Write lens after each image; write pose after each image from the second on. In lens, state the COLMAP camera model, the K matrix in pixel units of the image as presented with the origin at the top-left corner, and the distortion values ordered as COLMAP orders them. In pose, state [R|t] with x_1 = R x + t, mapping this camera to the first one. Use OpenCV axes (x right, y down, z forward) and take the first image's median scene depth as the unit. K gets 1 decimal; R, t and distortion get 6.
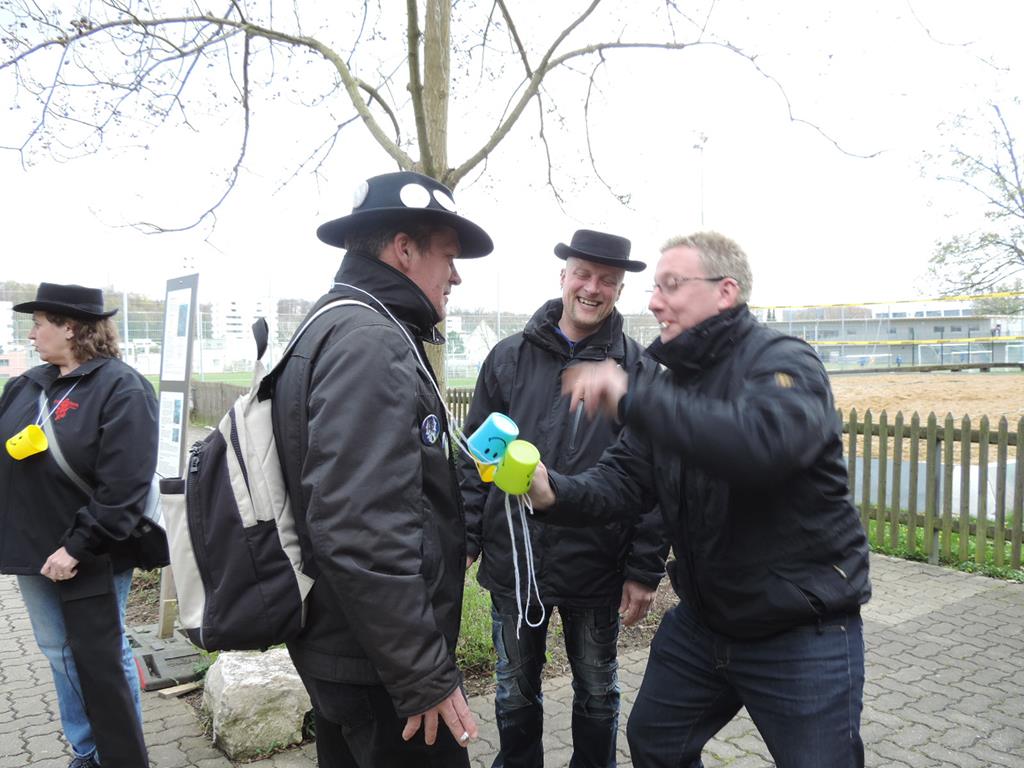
lens RADIAL K [[872.6, 0, 508.1], [0, 872.6, 385.9], [0, 0, 1]] dist [-0.026182, 0.000740]
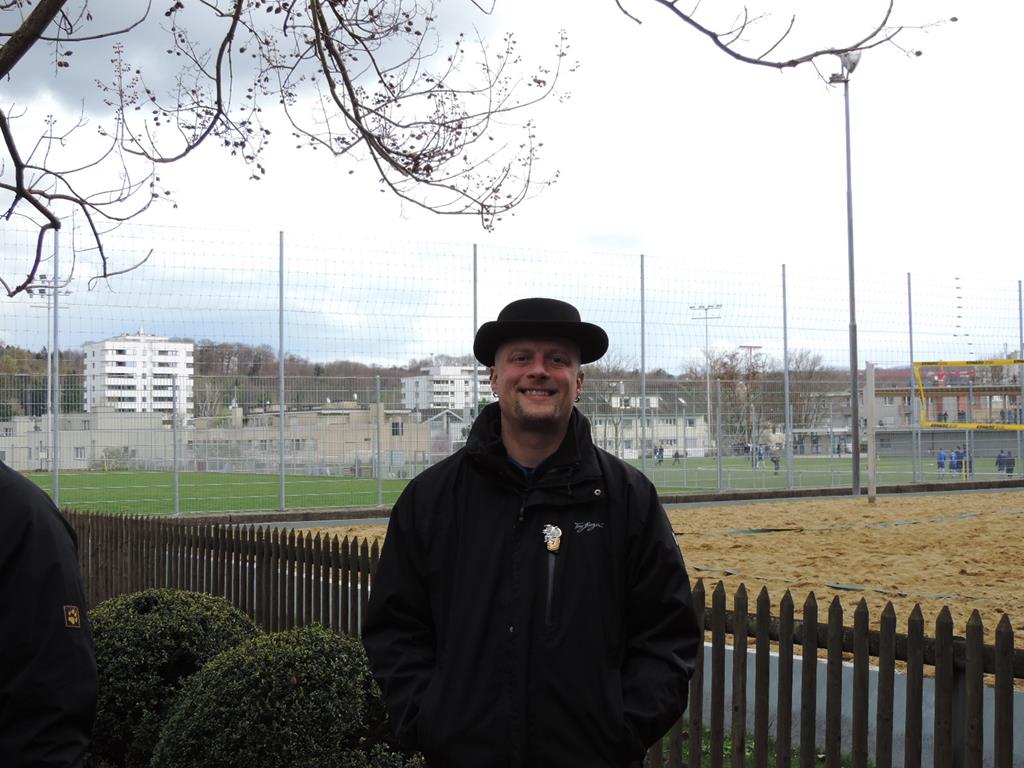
lens RADIAL K [[1505.8, 0, 510.3], [0, 1505.8, 392.3], [0, 0, 1]] dist [-0.075044, 0.000000]
pose [[0.998331, 0.001299, -0.057733, 0.295053], [-0.005189, 0.997720, -0.067287, -0.028199], [0.057514, 0.067474, 0.996062, 0.179439]]
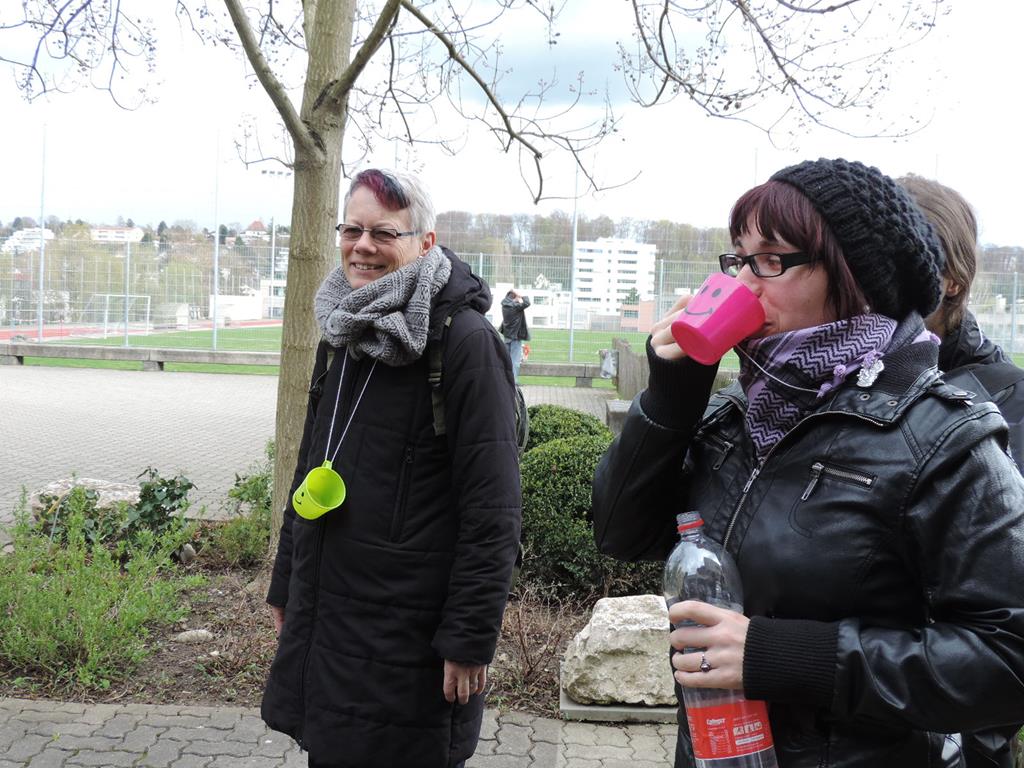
lens RADIAL K [[1152.9, 0, 530.8], [0, 1152.9, 381.7], [0, 0, 1]] dist [-0.039769, 0.000000]
pose [[0.800728, 0.084284, -0.593069, 0.688592], [-0.073146, 0.996400, 0.042847, -0.032576], [0.594545, 0.009072, 0.804011, 0.253335]]
